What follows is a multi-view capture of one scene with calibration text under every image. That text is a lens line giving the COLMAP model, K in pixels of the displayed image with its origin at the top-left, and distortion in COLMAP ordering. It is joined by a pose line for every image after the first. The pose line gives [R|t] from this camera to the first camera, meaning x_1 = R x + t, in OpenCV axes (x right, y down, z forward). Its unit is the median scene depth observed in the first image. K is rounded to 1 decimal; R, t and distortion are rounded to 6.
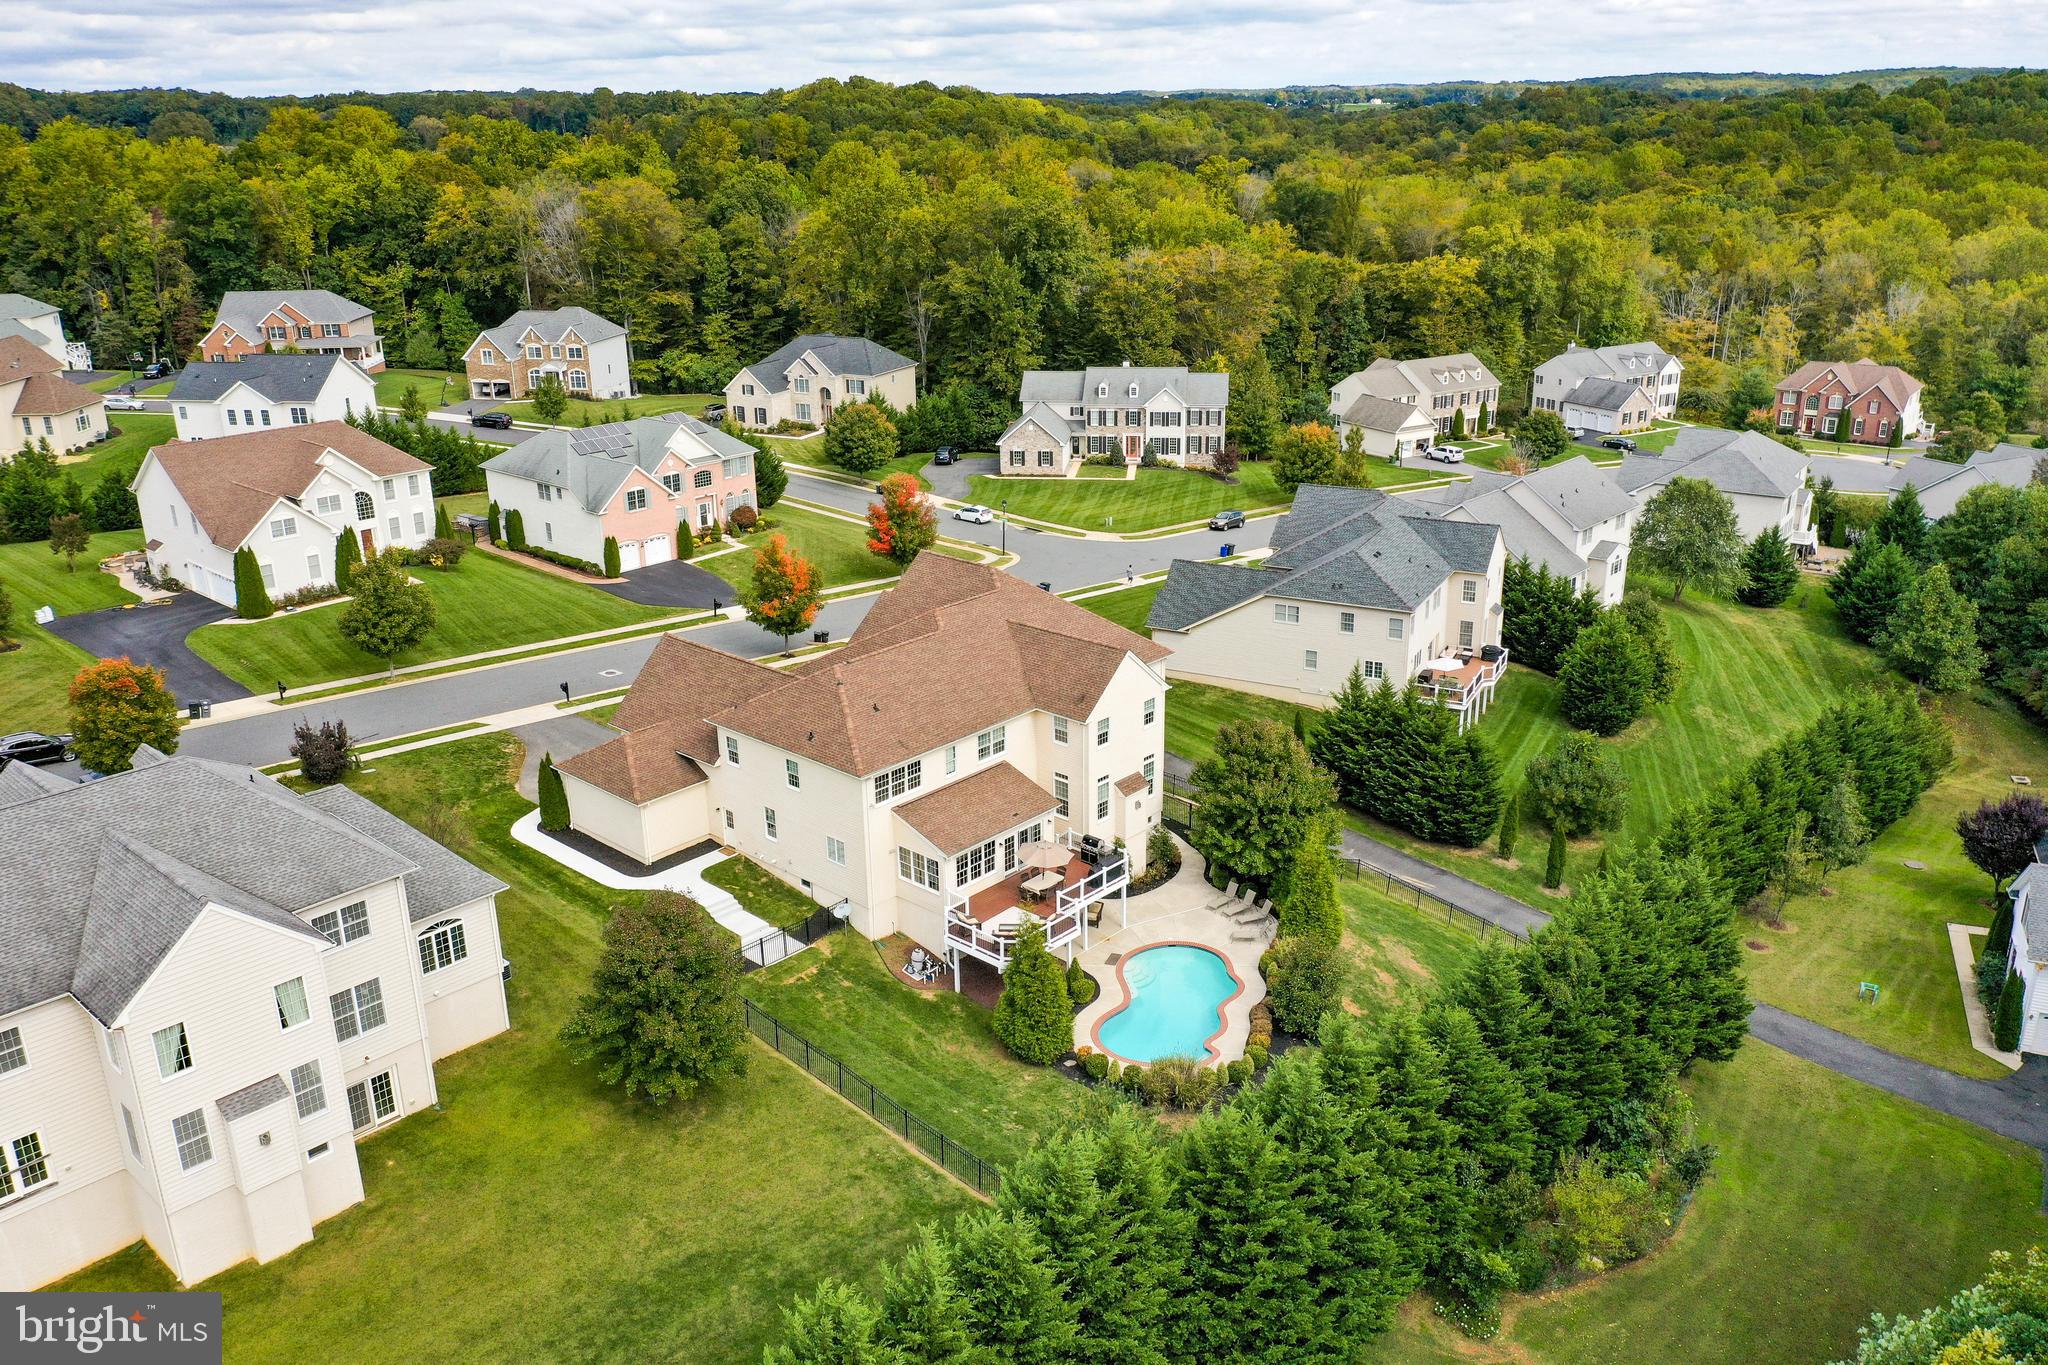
lens RADIAL K [[1600.5, 0, 1022.4], [0, 1600.5, 692.0], [0, 0, 1]] dist [-0.002564, 0.002727]
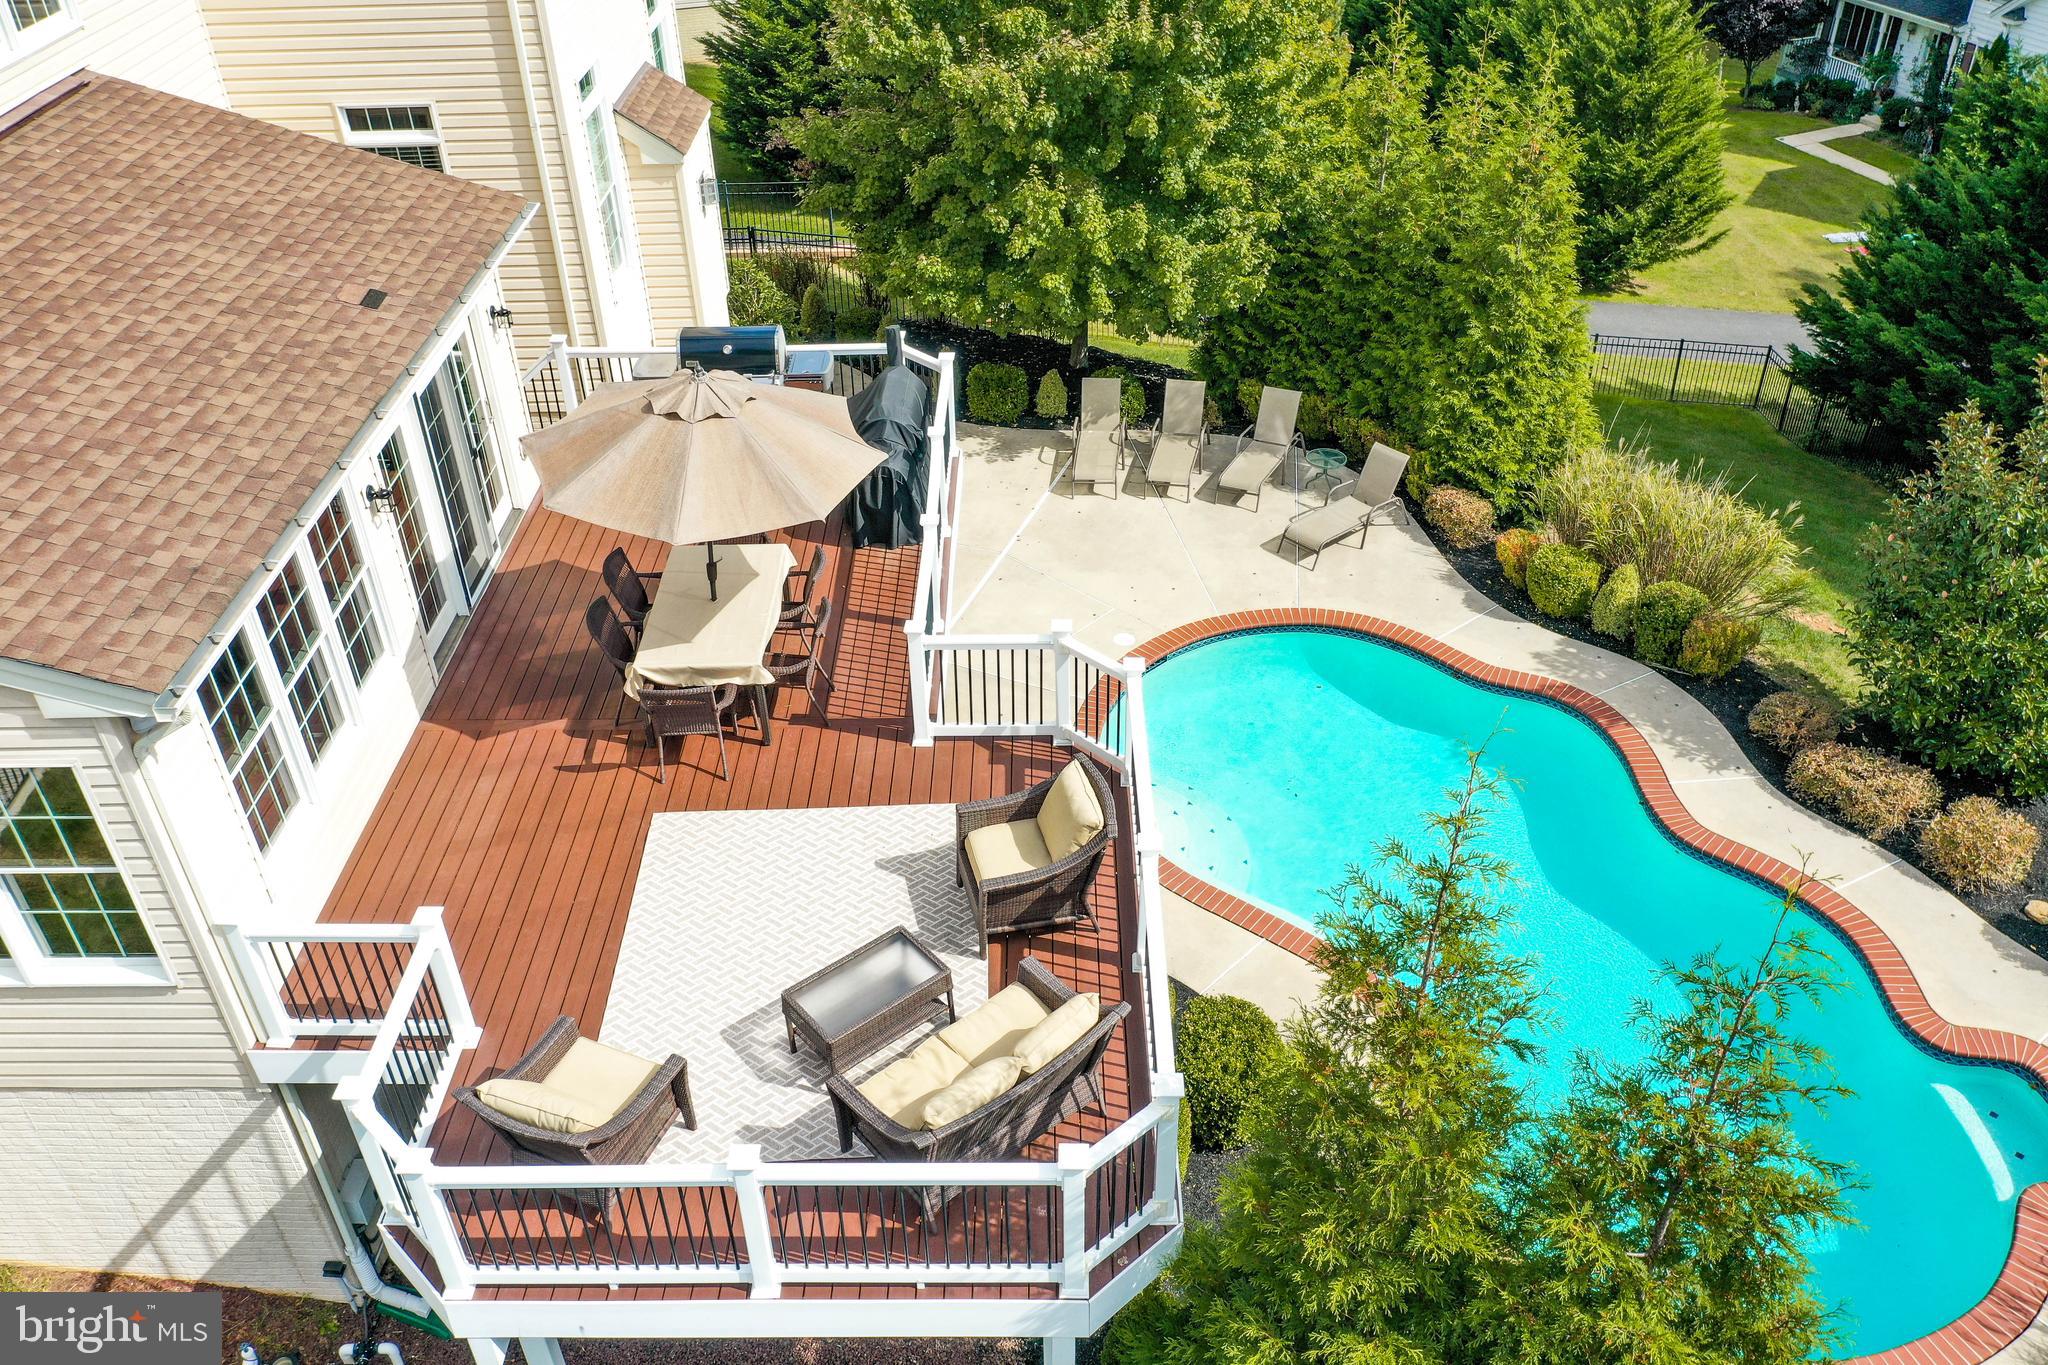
lens RADIAL K [[1600.5, 0, 1022.4], [0, 1600.5, 692.0], [0, 0, 1]] dist [-0.002564, 0.002727]
pose [[0.739097, -0.394676, 0.545864, -0.057611], [0.237210, 0.910959, 0.337469, 0.069989], [-0.630450, -0.119938, 0.766908, 0.784091]]
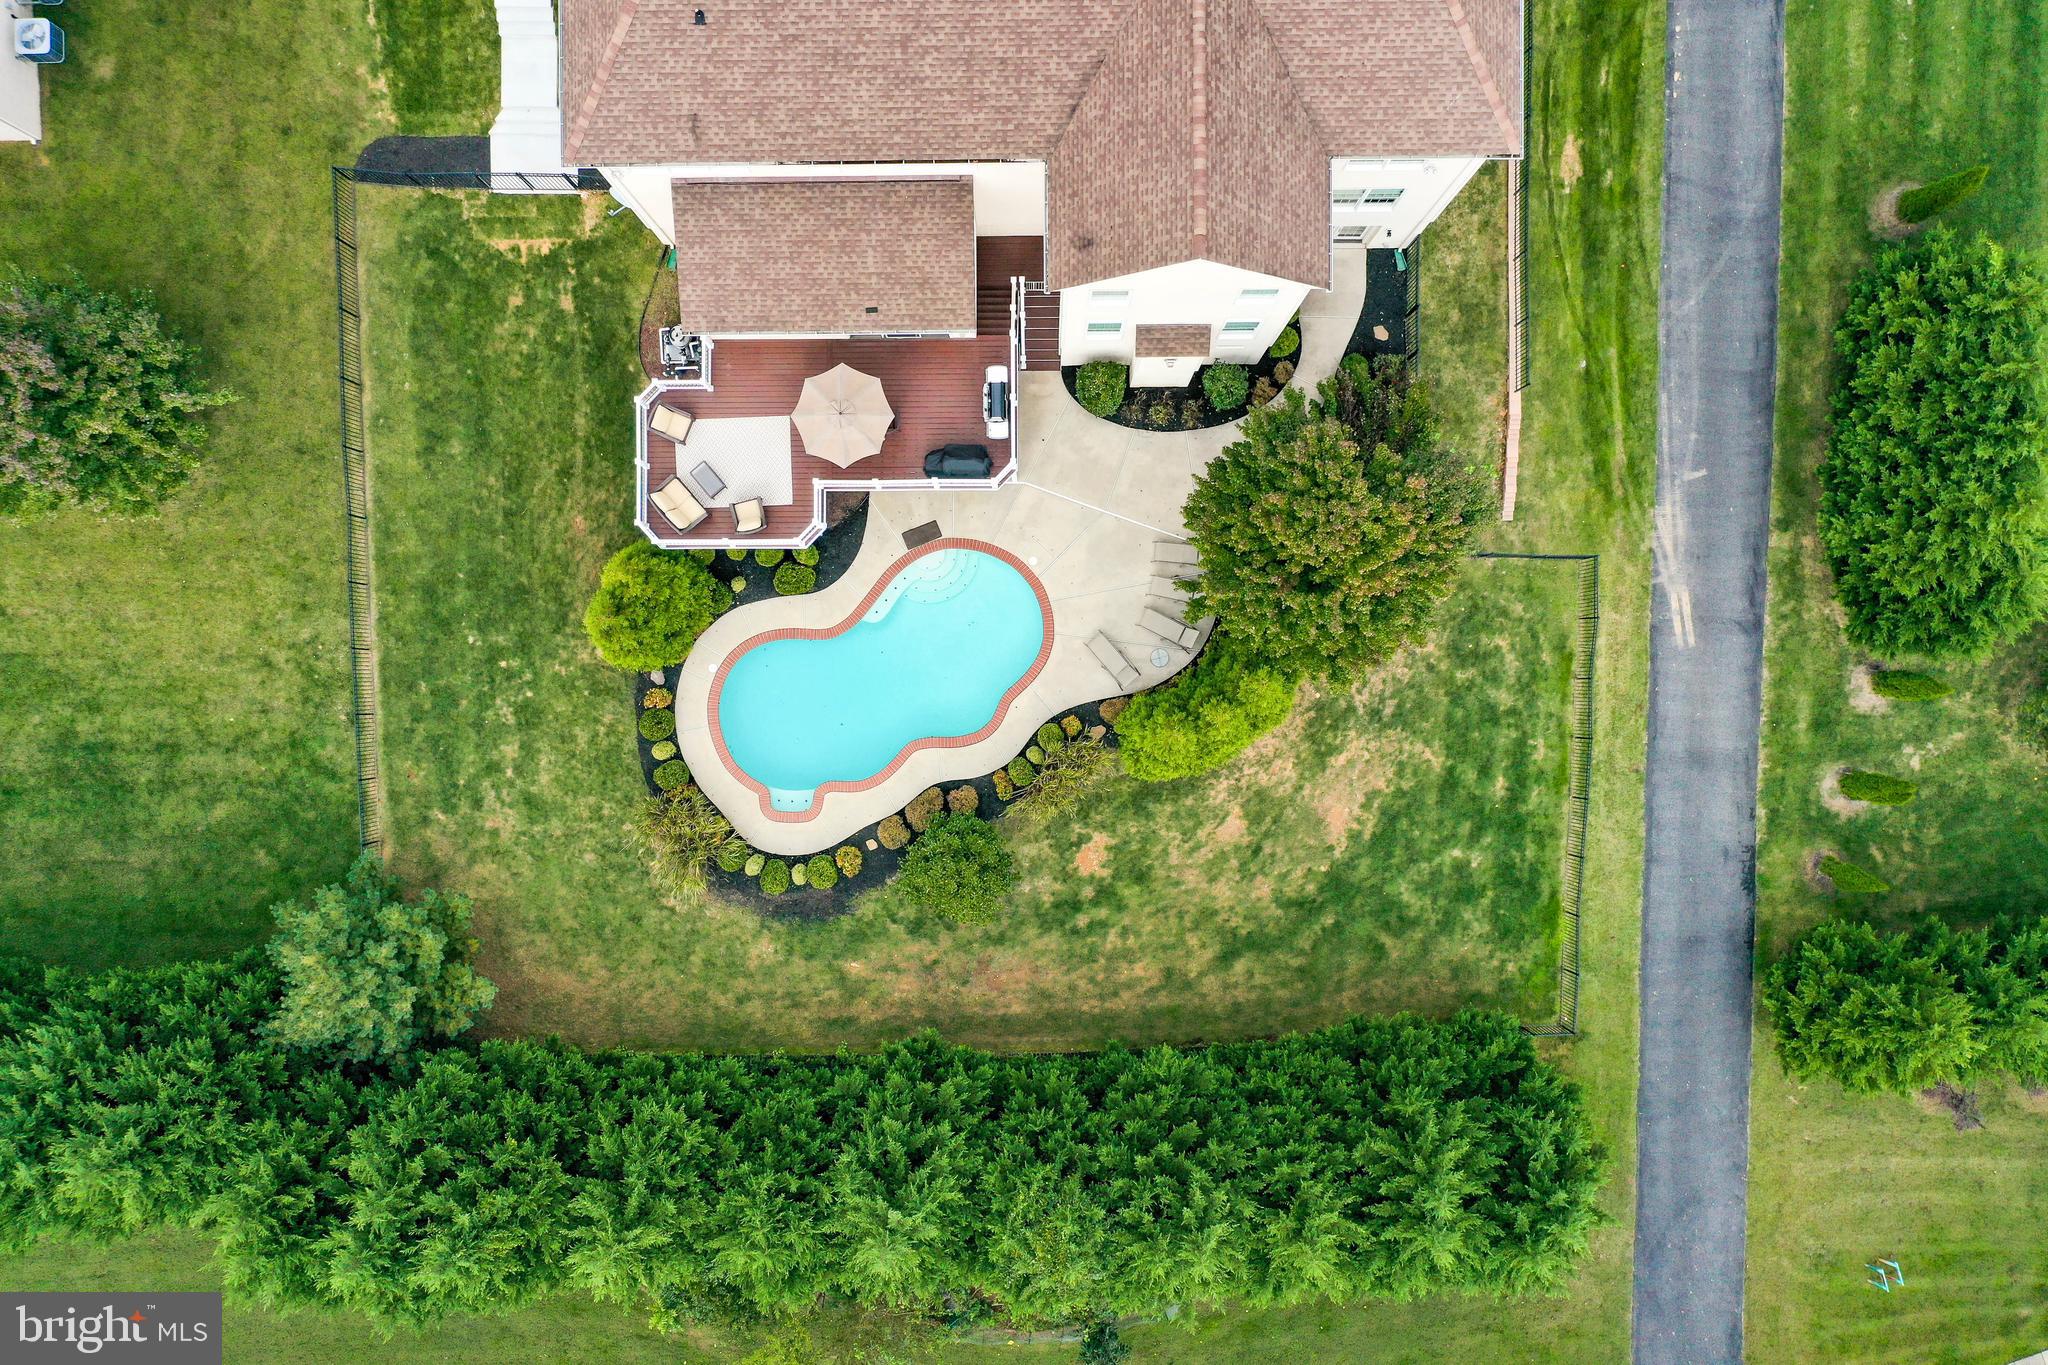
lens RADIAL K [[1613.9, 0, 1018.3], [0, 1613.9, 685.7], [0, 0, 1]] dist [0.002491, -0.000893]
pose [[0.679495, 0.733673, 0.003239, 0.117609], [-0.248308, 0.225814, 0.941993, -0.411261], [0.690383, -0.640884, 0.335616, 0.724929]]
